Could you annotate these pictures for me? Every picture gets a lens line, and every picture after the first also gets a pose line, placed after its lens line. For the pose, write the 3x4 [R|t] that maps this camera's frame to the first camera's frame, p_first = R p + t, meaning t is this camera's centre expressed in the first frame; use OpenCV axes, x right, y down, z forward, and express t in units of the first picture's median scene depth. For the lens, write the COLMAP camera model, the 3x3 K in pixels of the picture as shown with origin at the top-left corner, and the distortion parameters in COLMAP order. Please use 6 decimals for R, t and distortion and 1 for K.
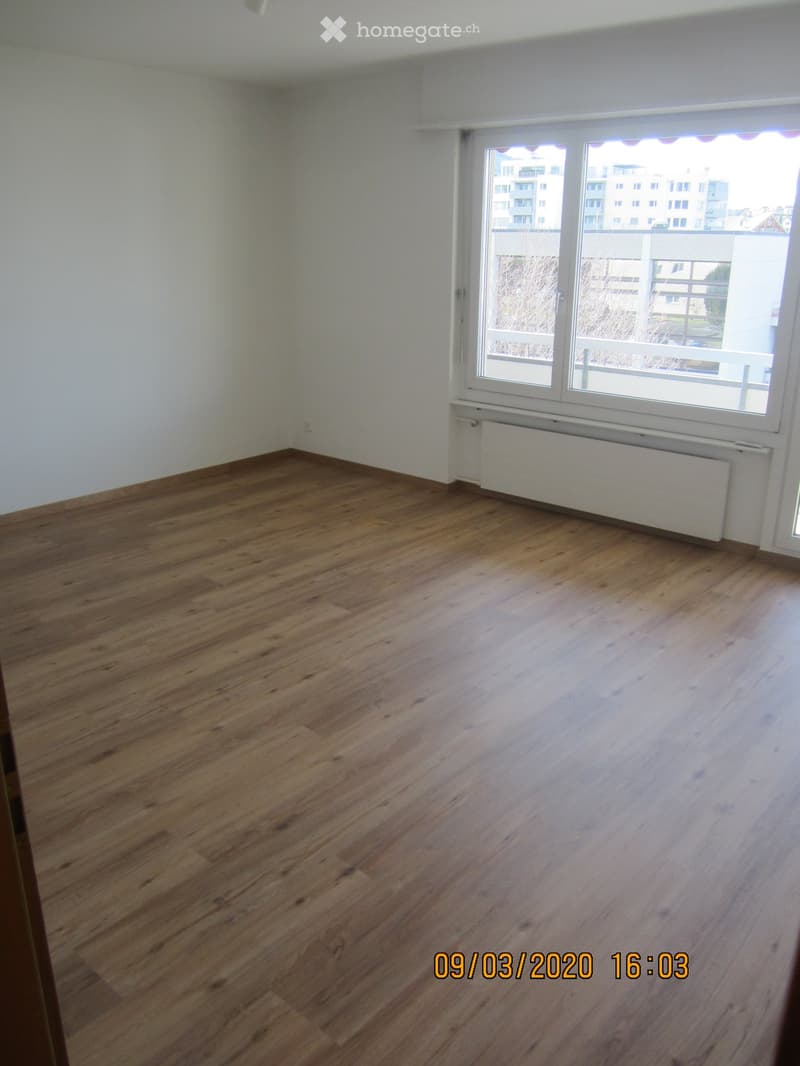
lens RADIAL K [[885.8, 0, 400.0], [0, 885.8, 533.0], [0, 0, 1]] dist [-0.051078, 0.018826]
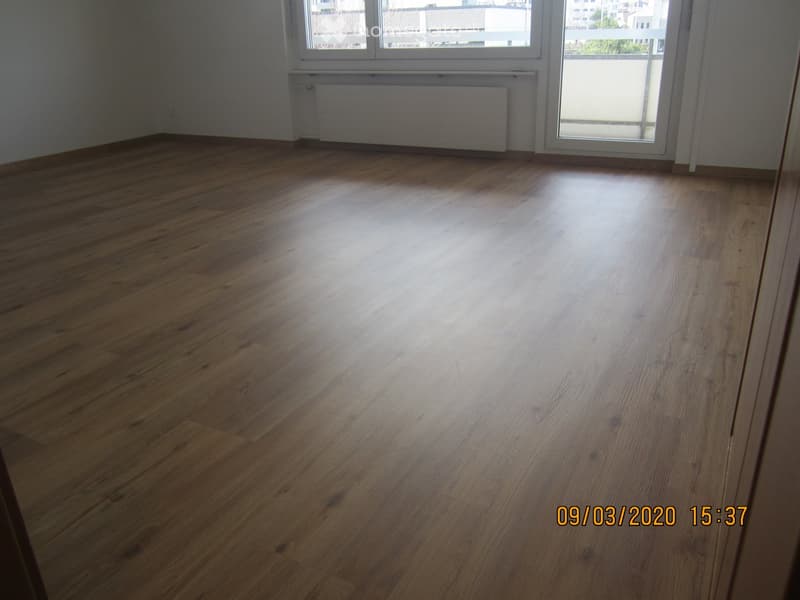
lens RADIAL K [[664.7, 0, 400.0], [0, 664.7, 300.0], [0, 0, 1]] dist [-0.051078, 0.018826]
pose [[0.972867, -0.116300, 0.200008, -0.016432], [0.108614, 0.992875, 0.049021, 0.176518], [-0.204284, -0.025967, 0.978567, 0.059060]]
